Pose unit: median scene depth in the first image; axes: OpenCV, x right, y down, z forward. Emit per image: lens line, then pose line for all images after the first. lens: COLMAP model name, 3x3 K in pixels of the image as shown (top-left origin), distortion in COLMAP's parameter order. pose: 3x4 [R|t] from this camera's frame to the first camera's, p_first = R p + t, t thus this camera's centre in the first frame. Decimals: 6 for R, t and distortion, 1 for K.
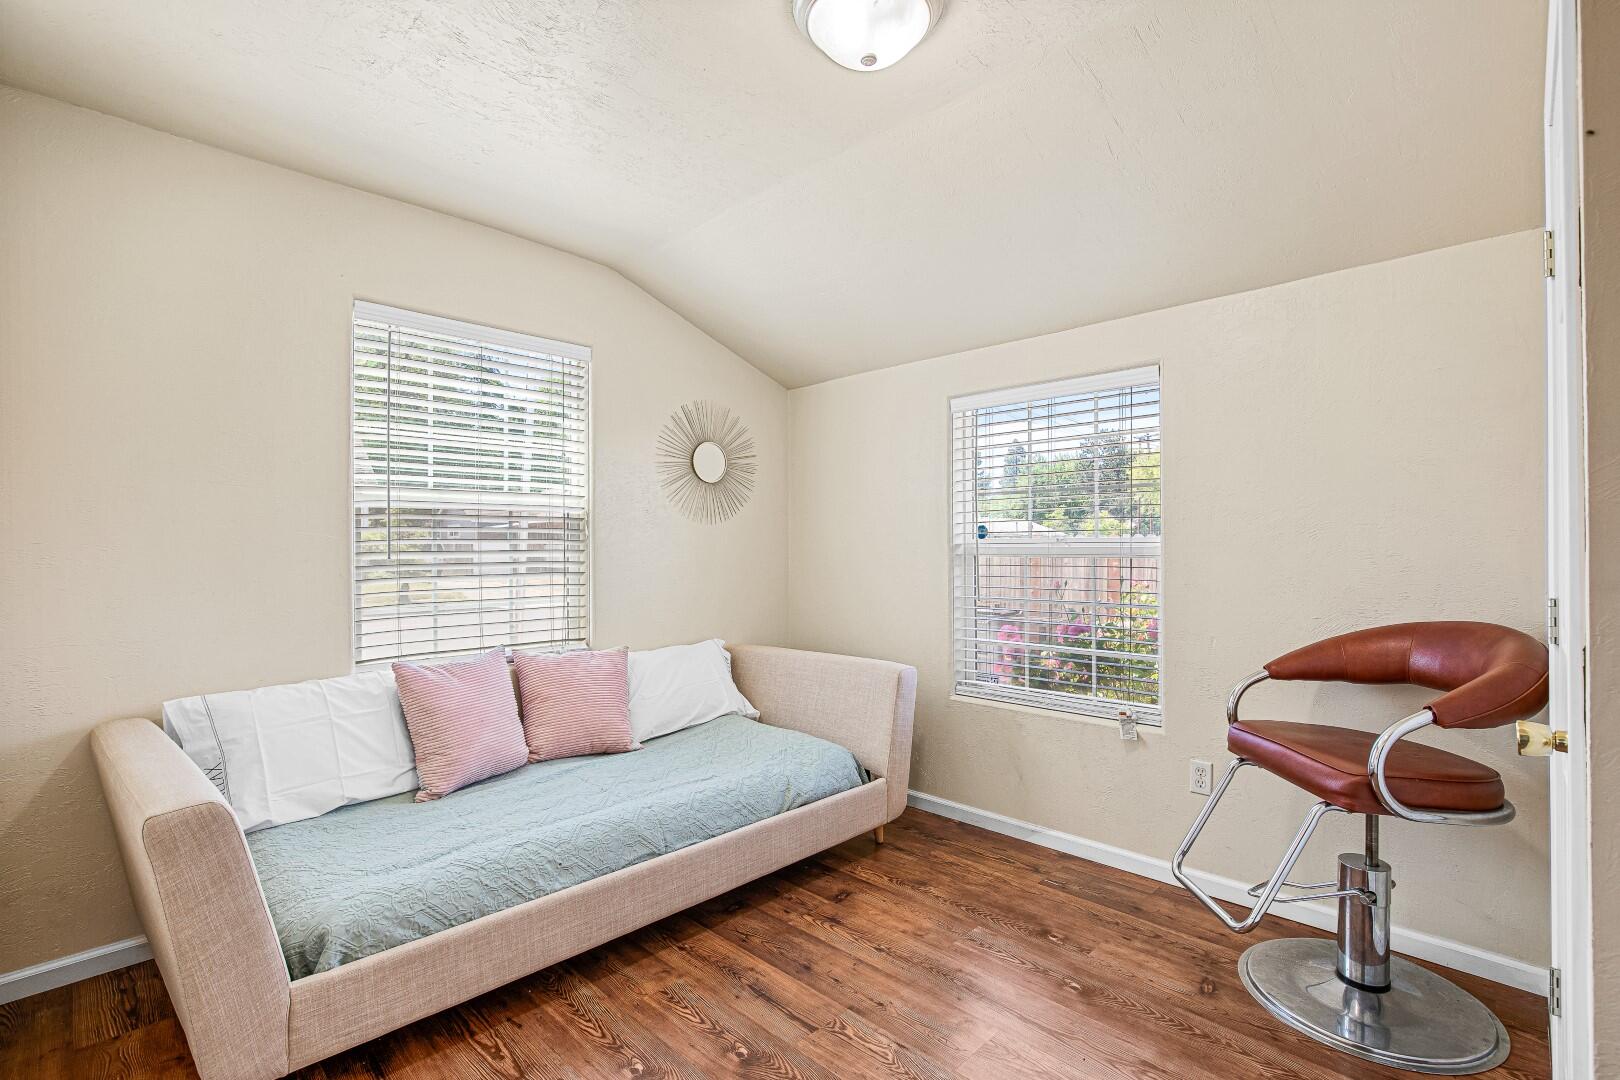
lens RADIAL K [[756.1, 0, 810.0], [0, 756.1, 540.0], [0, 0, 1]] dist [-0.042363, 0.010271]
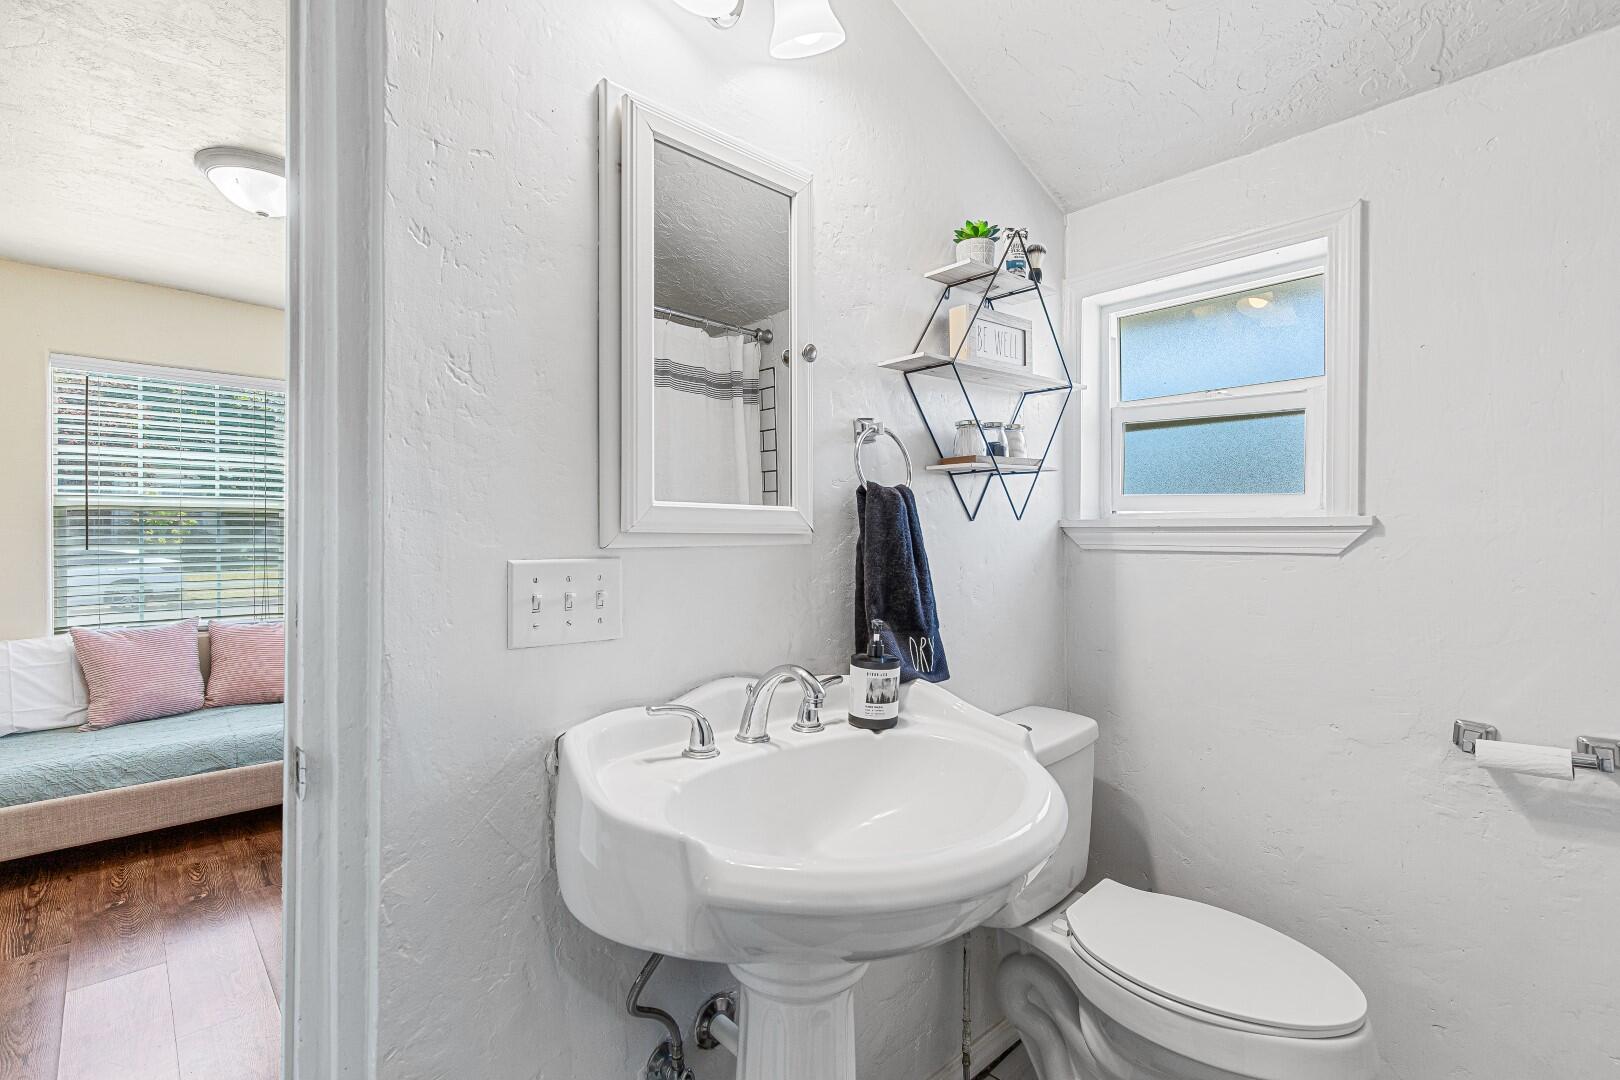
lens RADIAL K [[737.5, 0, 810.0], [0, 737.5, 540.0], [0, 0, 1]] dist [-0.011570, -0.000035]
pose [[0.999602, 0.003888, -0.027937, 0.797119], [-0.003420, 0.999853, 0.016777, -0.019203], [0.027998, -0.016675, 0.999469, -0.259298]]
